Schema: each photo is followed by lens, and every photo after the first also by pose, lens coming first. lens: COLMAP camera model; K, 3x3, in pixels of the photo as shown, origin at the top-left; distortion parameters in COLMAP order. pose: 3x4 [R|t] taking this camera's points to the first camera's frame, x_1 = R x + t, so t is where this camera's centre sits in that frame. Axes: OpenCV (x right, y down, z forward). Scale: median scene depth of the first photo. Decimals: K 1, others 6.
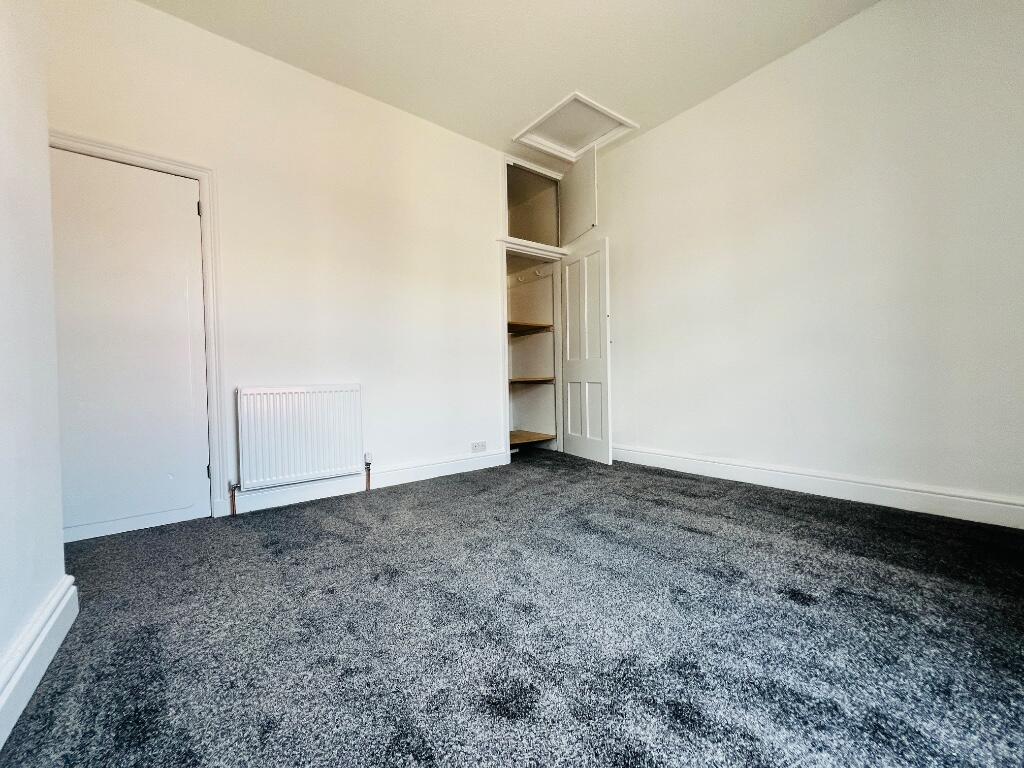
lens RADIAL K [[411.2, 0, 509.8], [0, 411.2, 385.1], [0, 0, 1]] dist [-0.001191, -0.000379]
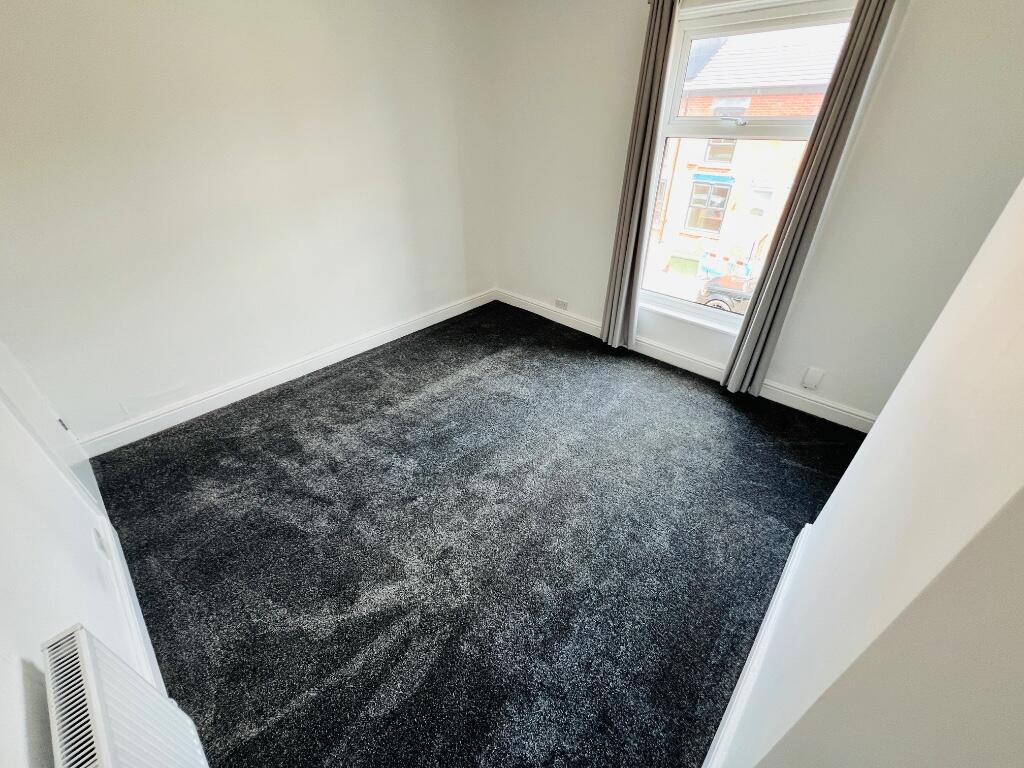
lens RADIAL K [[411.2, 0, 511.7], [0, 411.2, 385.3], [0, 0, 1]] dist [-0.001191, -0.000379]
pose [[-0.159962, -0.520353, 0.838836, -0.883461], [0.023610, 0.847518, 0.530241, -0.507907], [-0.986841, 0.104623, -0.123285, 0.958222]]
